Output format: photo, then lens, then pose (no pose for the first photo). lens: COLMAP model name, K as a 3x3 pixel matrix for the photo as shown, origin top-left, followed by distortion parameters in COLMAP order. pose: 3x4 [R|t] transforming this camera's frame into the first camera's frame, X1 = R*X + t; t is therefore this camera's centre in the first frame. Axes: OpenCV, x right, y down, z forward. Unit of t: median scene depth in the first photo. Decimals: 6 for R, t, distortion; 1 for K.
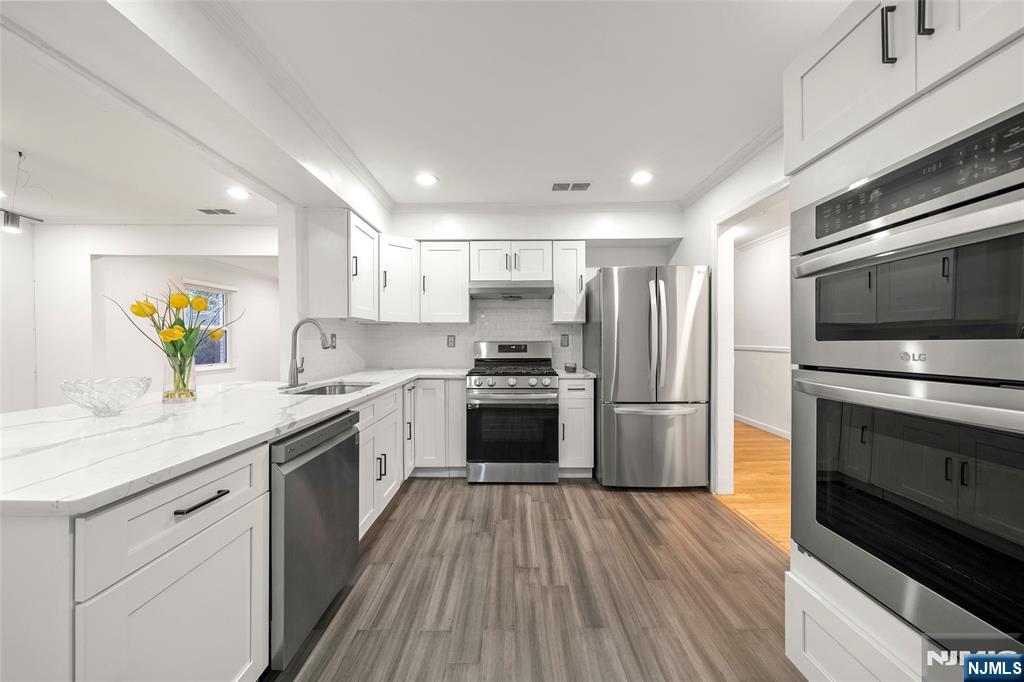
lens RADIAL K [[377.7, 0, 510.2], [0, 377.7, 340.1], [0, 0, 1]] dist [-0.002665, -0.000200]
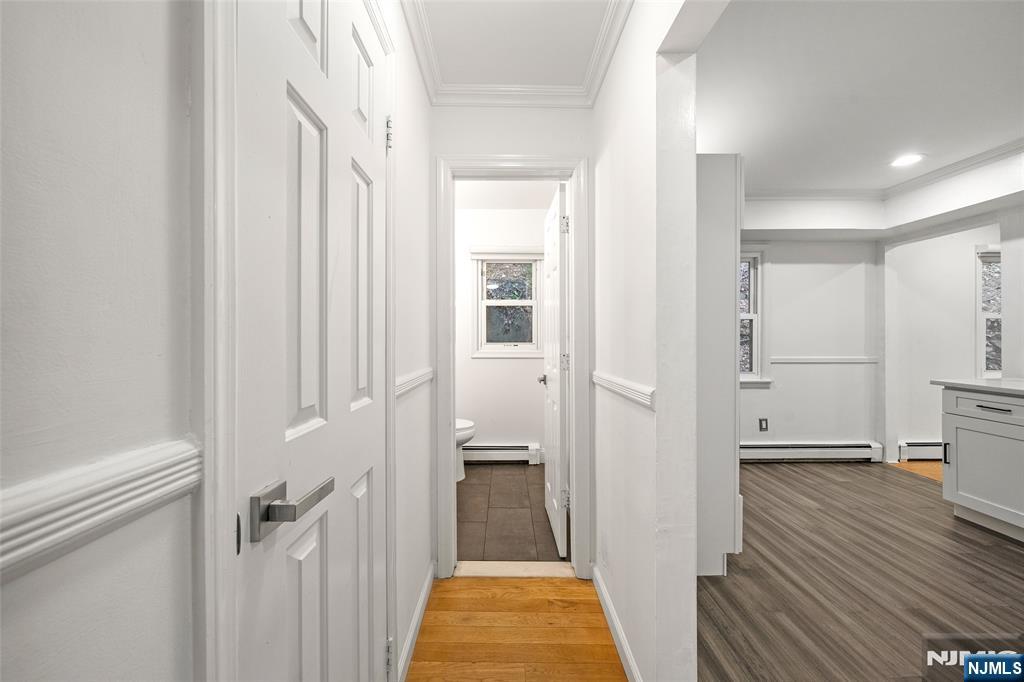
lens RADIAL K [[360.5, 0, 512.0], [0, 360.5, 341.5], [0, 0, 1]] dist [-0.004790, 0.000156]
pose [[-0.999891, 0.005989, -0.013506, 1.081483], [0.005850, 0.999930, 0.010311, -0.008537], [0.013567, 0.010231, -0.999856, 1.571926]]
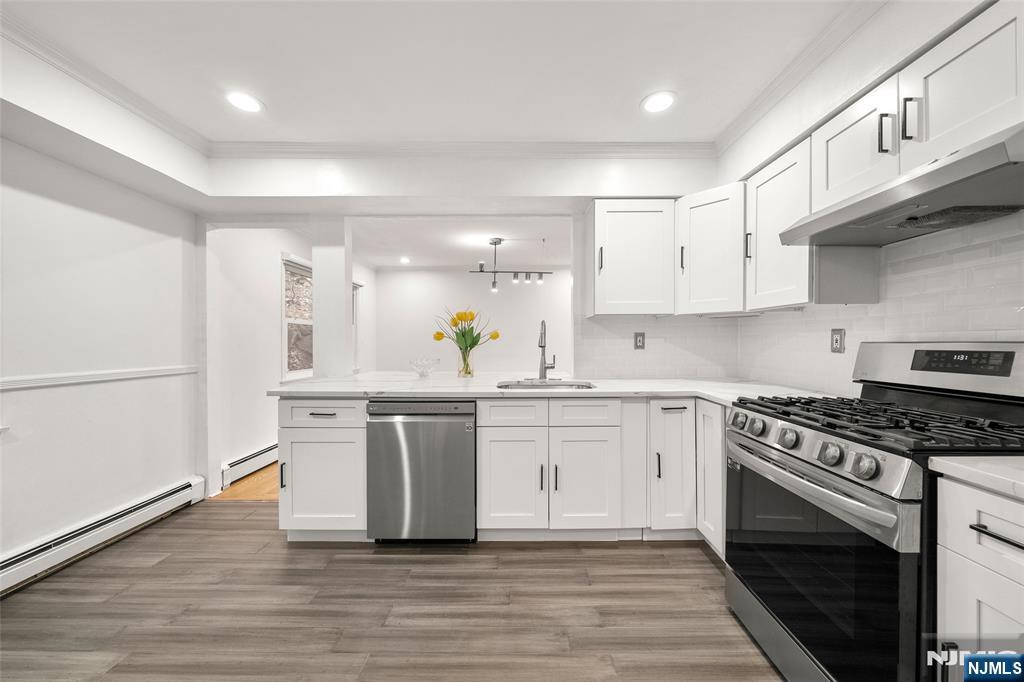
lens RADIAL K [[377.7, 0, 519.3], [0, 377.7, 341.6], [0, 0, 1]] dist [-0.002665, -0.000200]
pose [[-0.025085, 0.000489, -0.999685, 0.655419], [-0.000614, 1.000000, 0.000505, 0.006754], [0.999685, 0.000627, -0.025085, 1.083913]]
